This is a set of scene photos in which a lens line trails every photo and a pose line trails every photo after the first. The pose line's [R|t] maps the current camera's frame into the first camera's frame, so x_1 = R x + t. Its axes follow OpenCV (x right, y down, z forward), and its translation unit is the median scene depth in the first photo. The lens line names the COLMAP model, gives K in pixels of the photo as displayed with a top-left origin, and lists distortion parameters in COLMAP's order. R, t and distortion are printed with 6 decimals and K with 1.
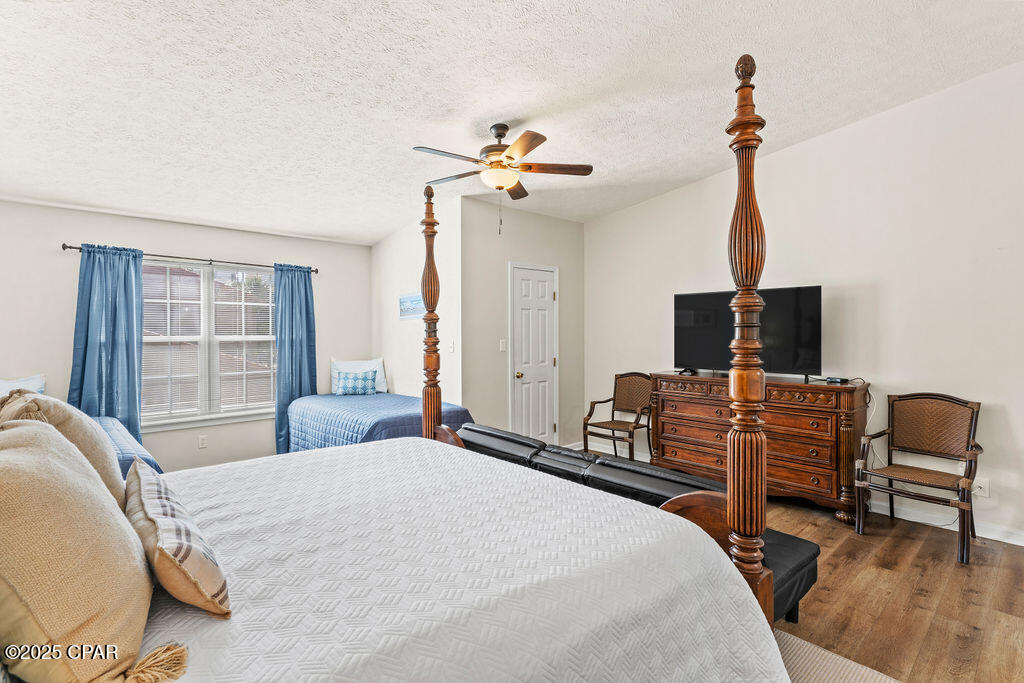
lens RADIAL K [[492.1, 0, 509.7], [0, 492.1, 333.9], [0, 0, 1]] dist [0.002240, 0.000762]
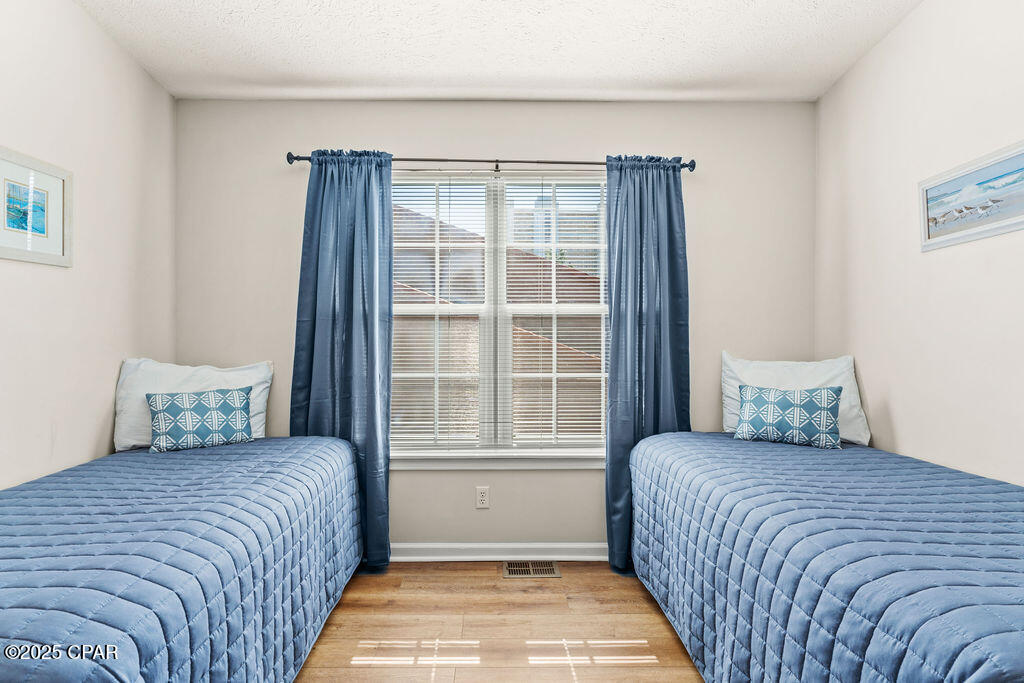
lens RADIAL K [[518.0, 0, 495.8], [0, 518.0, 341.4], [0, 0, 1]] dist [0.000187, -0.000387]
pose [[0.744395, 0.009636, -0.667670, -0.215501], [-0.005031, 0.999948, 0.008823, 0.038021], [0.667720, -0.003209, 0.744406, 0.545480]]
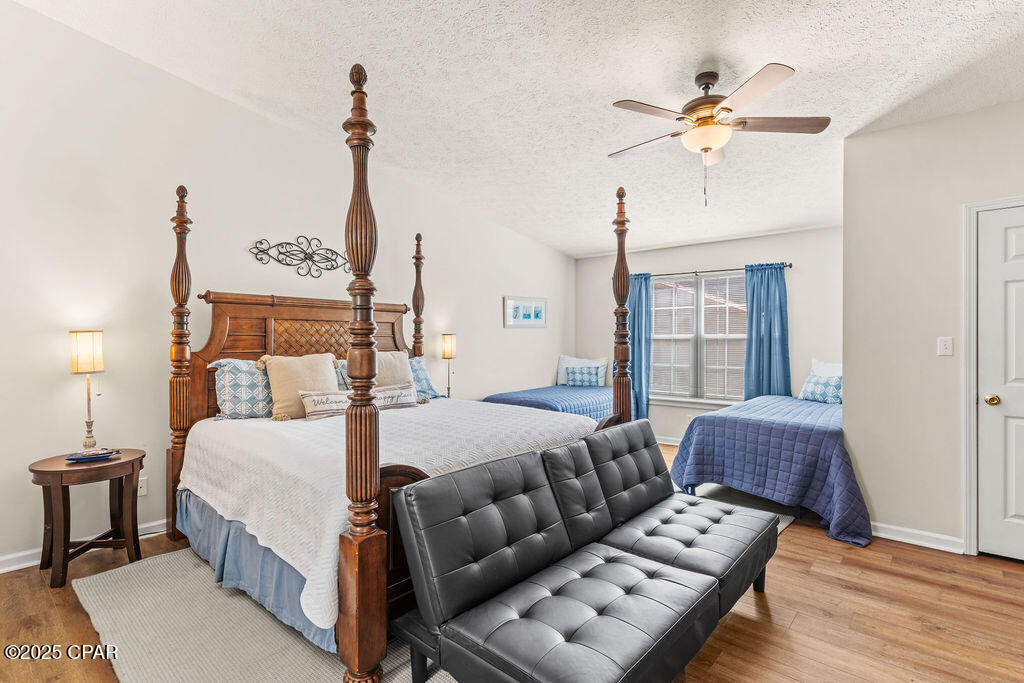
lens RADIAL K [[486.4, 0, 508.6], [0, 486.4, 340.8], [0, 0, 1]] dist [0.001932, 0.000257]
pose [[0.117152, 0.005165, -0.993101, 0.500710], [-0.003445, 0.999983, 0.004794, 0.015100], [0.993108, 0.002860, 0.117168, 0.379961]]
